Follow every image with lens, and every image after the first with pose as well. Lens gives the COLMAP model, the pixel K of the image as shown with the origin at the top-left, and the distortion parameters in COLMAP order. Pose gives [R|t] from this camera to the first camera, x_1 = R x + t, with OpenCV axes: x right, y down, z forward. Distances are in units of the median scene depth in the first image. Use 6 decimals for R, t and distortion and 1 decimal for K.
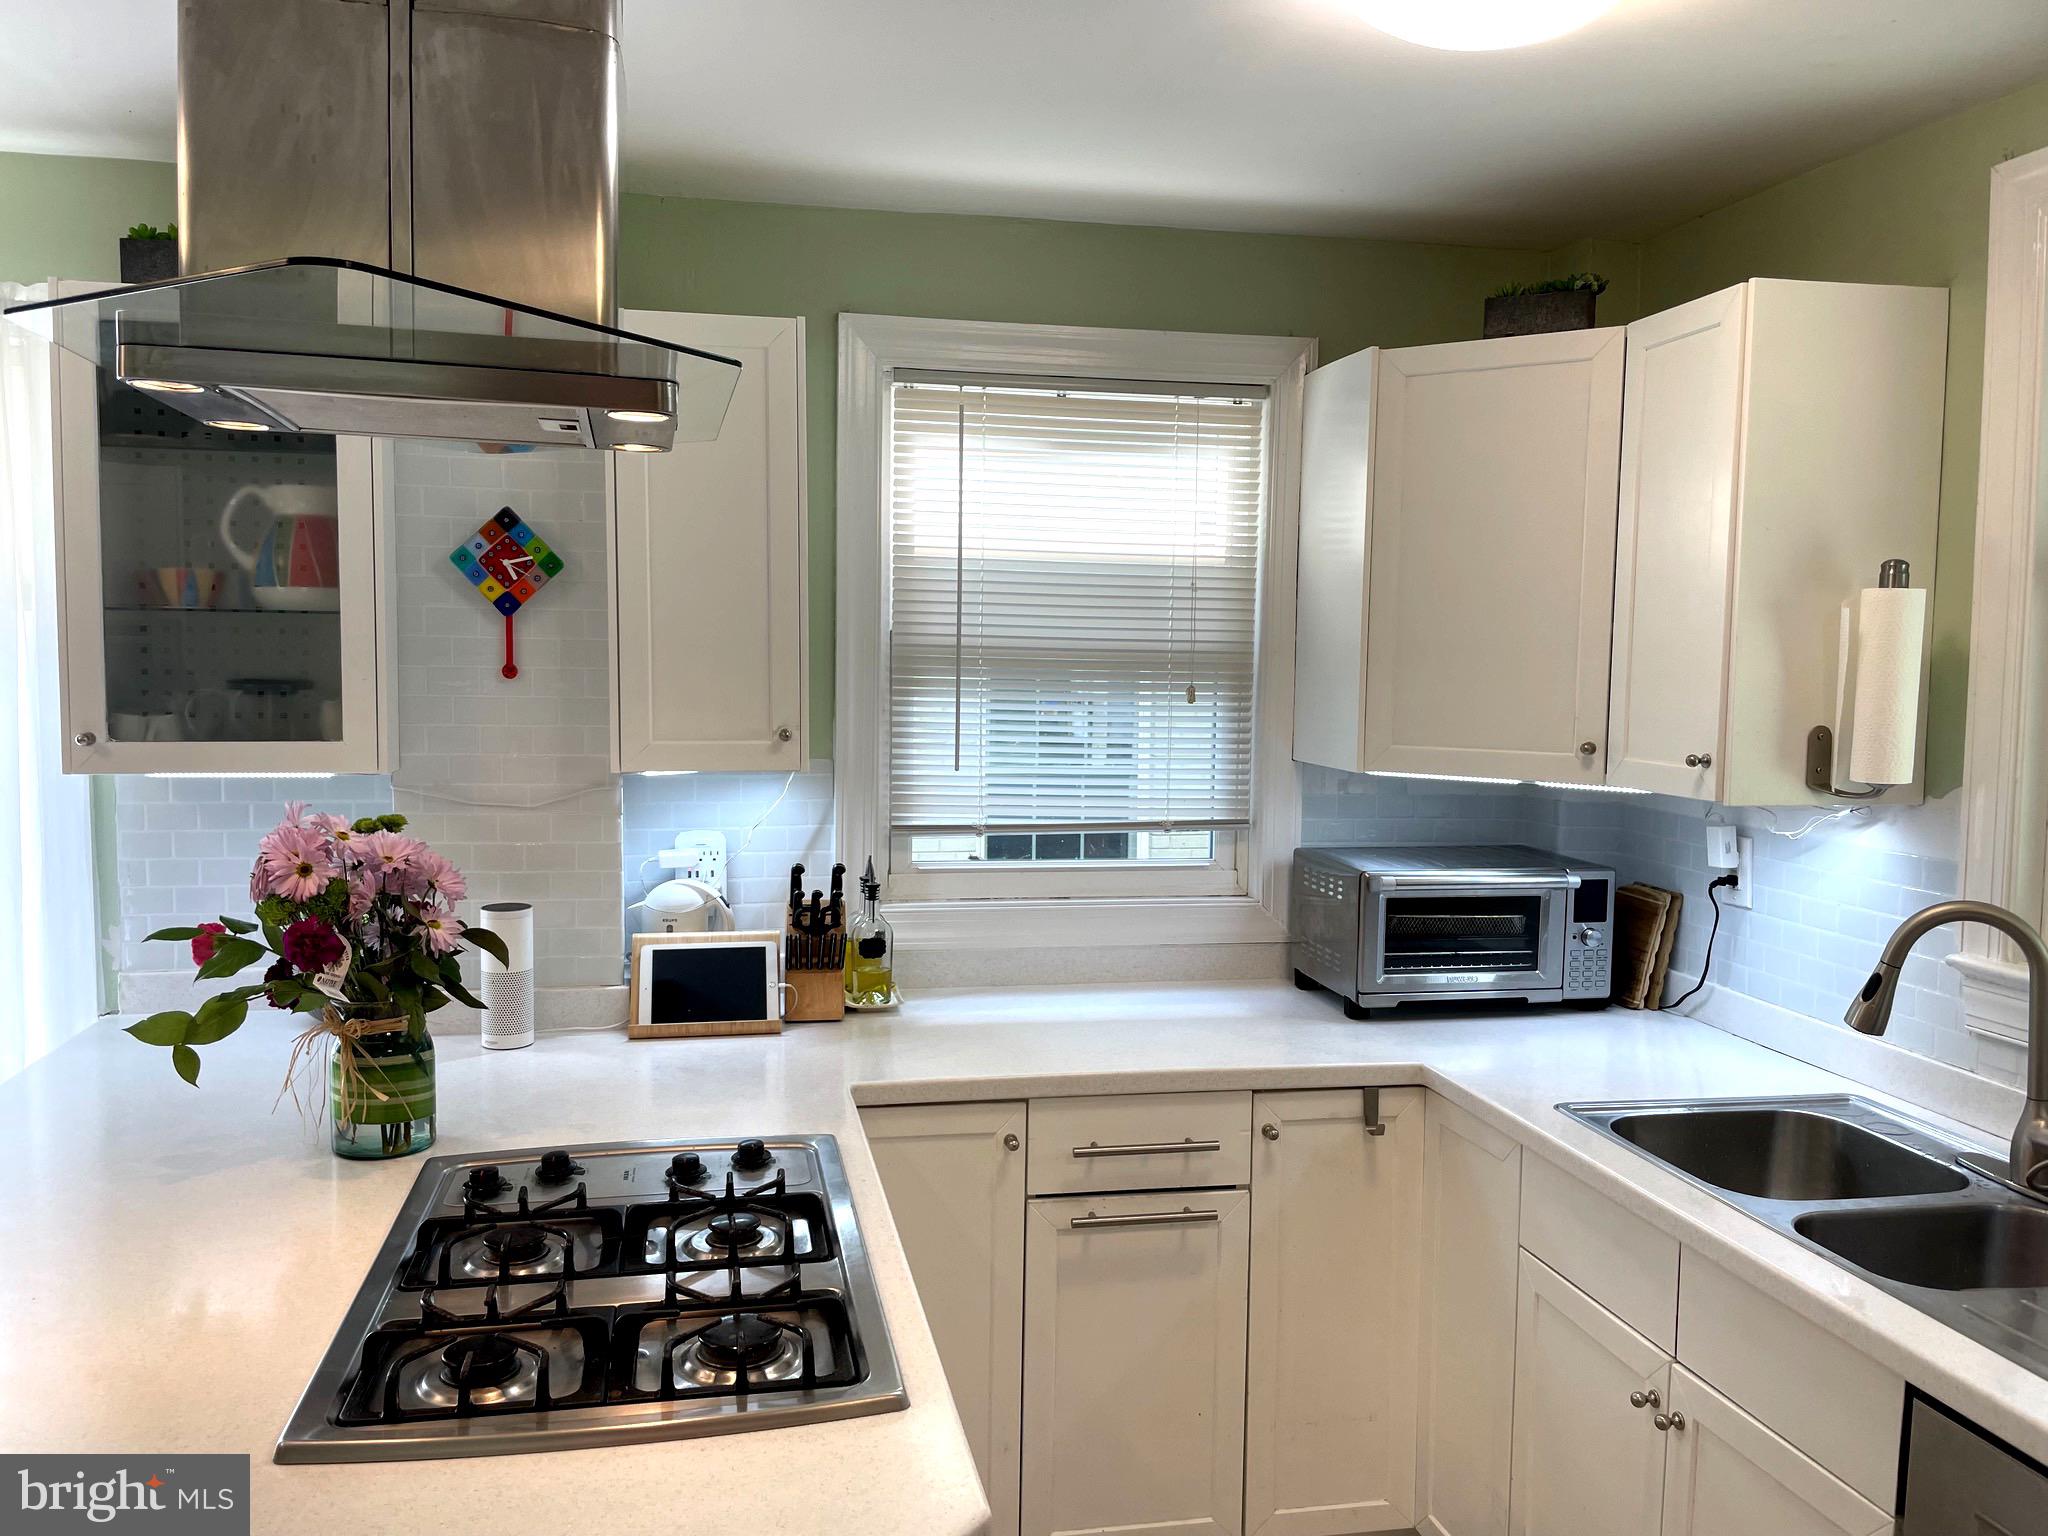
lens RADIAL K [[1556.7, 0, 1010.4], [0, 1556.7, 786.1], [0, 0, 1]] dist [0.086883, -0.124834]
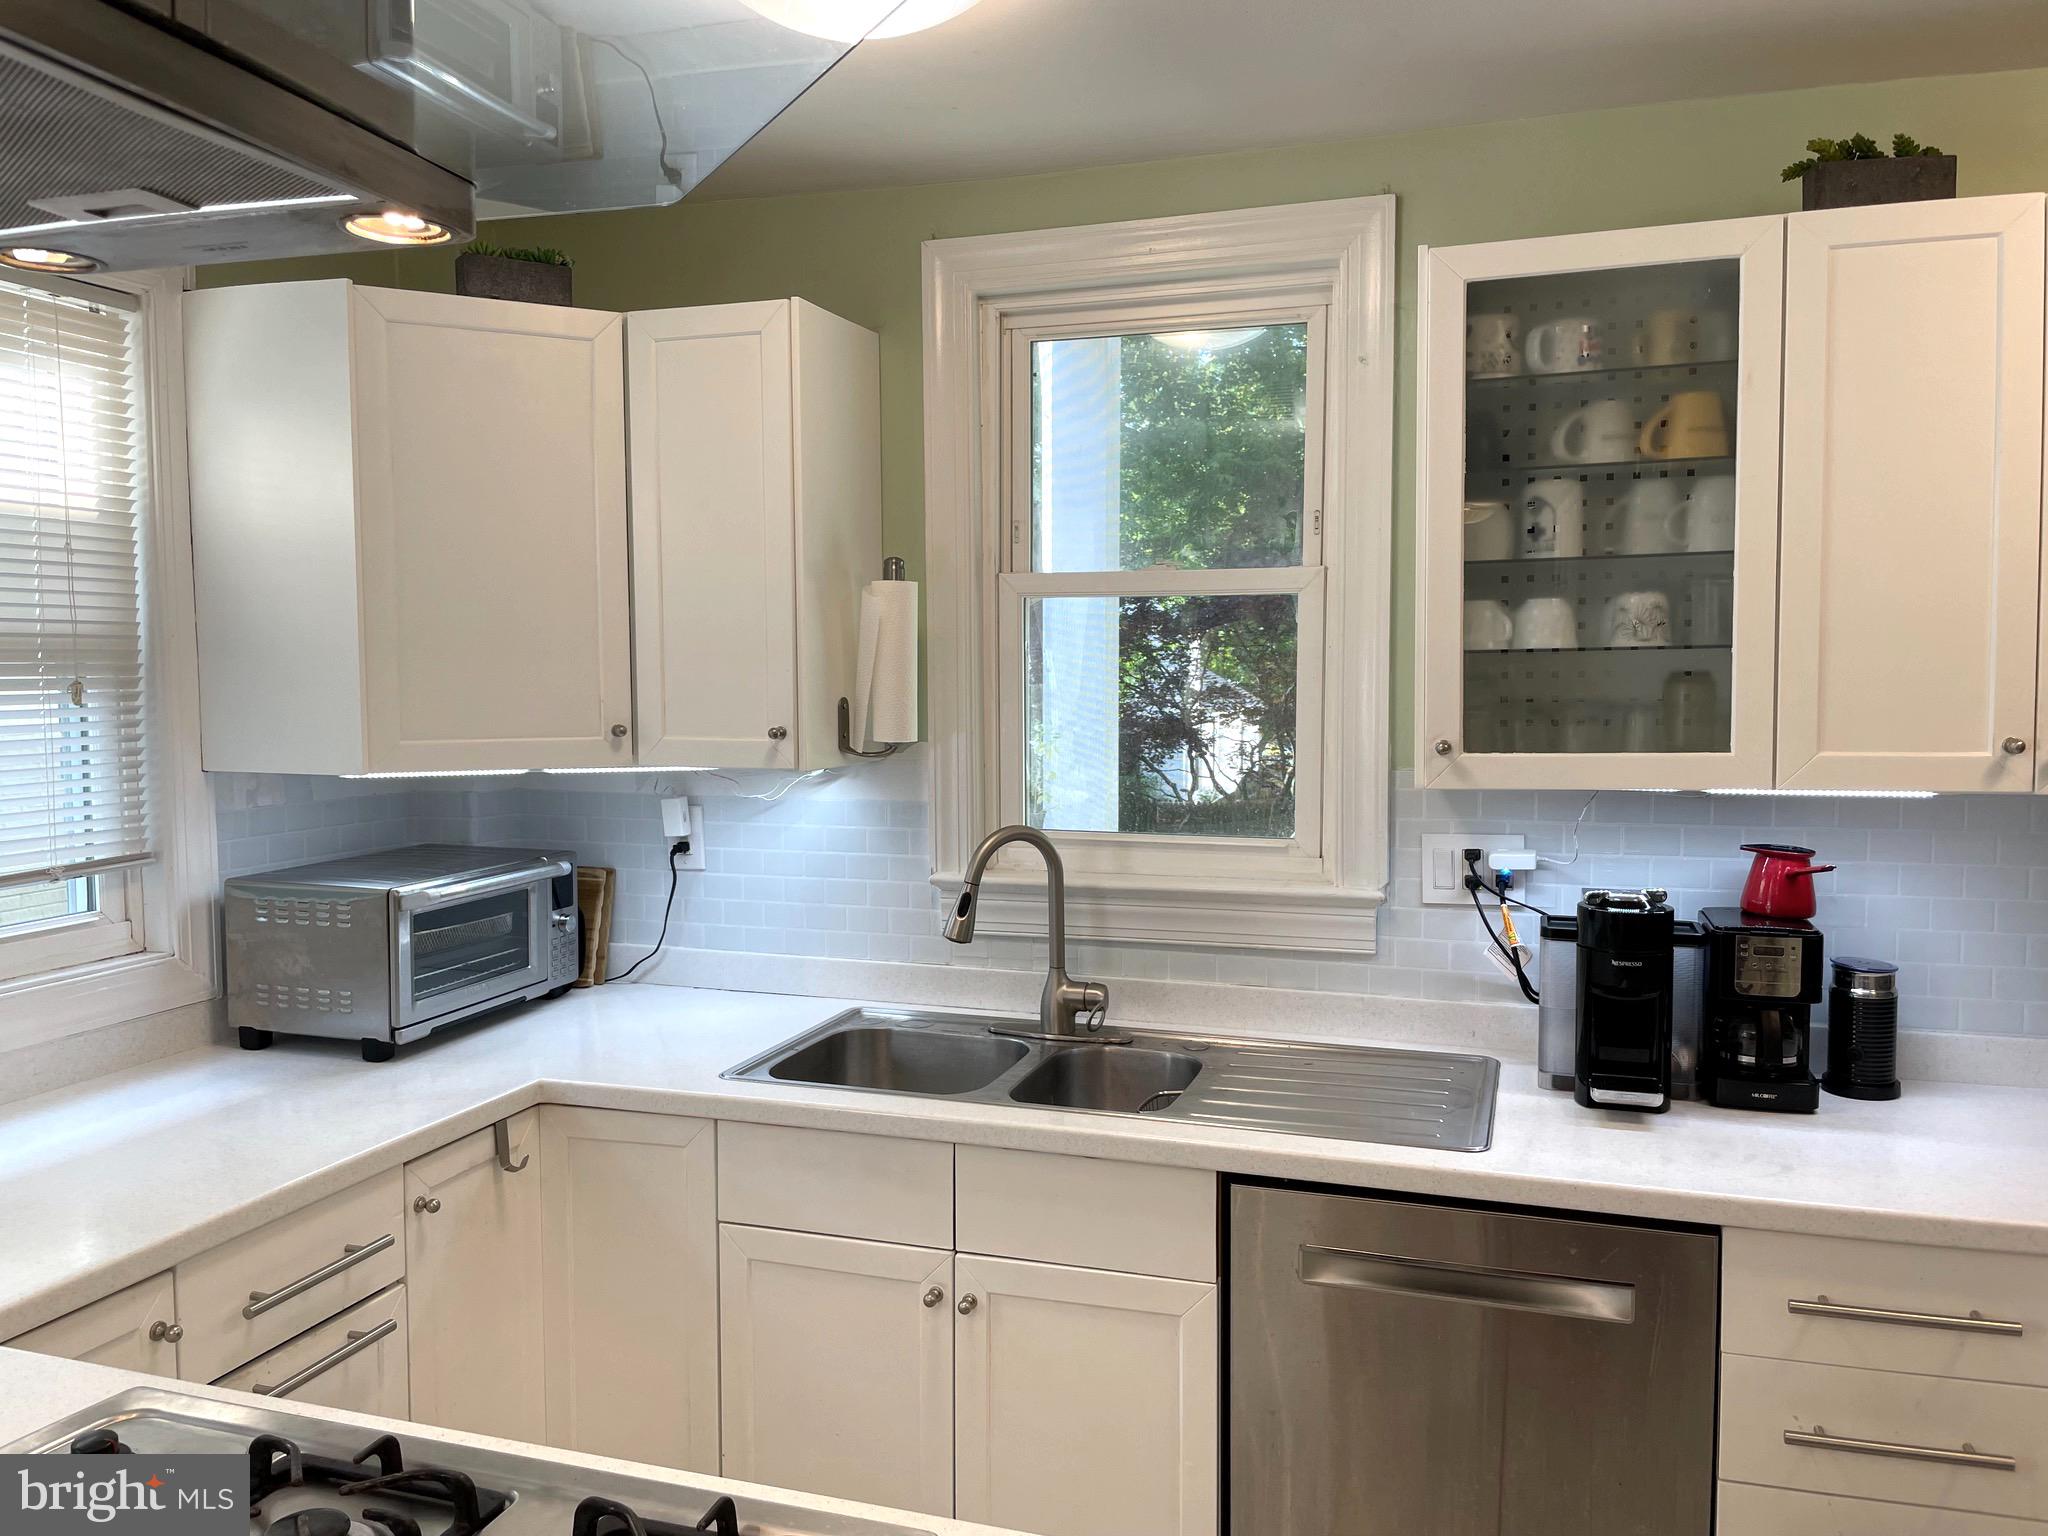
lens RADIAL K [[1556.7, 0, 1025.9], [0, 1556.7, 779.2], [0, 0, 1]] dist [0.086883, -0.124834]
pose [[0.484038, -0.082608, 0.871139, -0.354473], [0.083910, 0.995328, 0.047761, -0.017525], [-0.871015, 0.049979, 0.488708, 0.264290]]
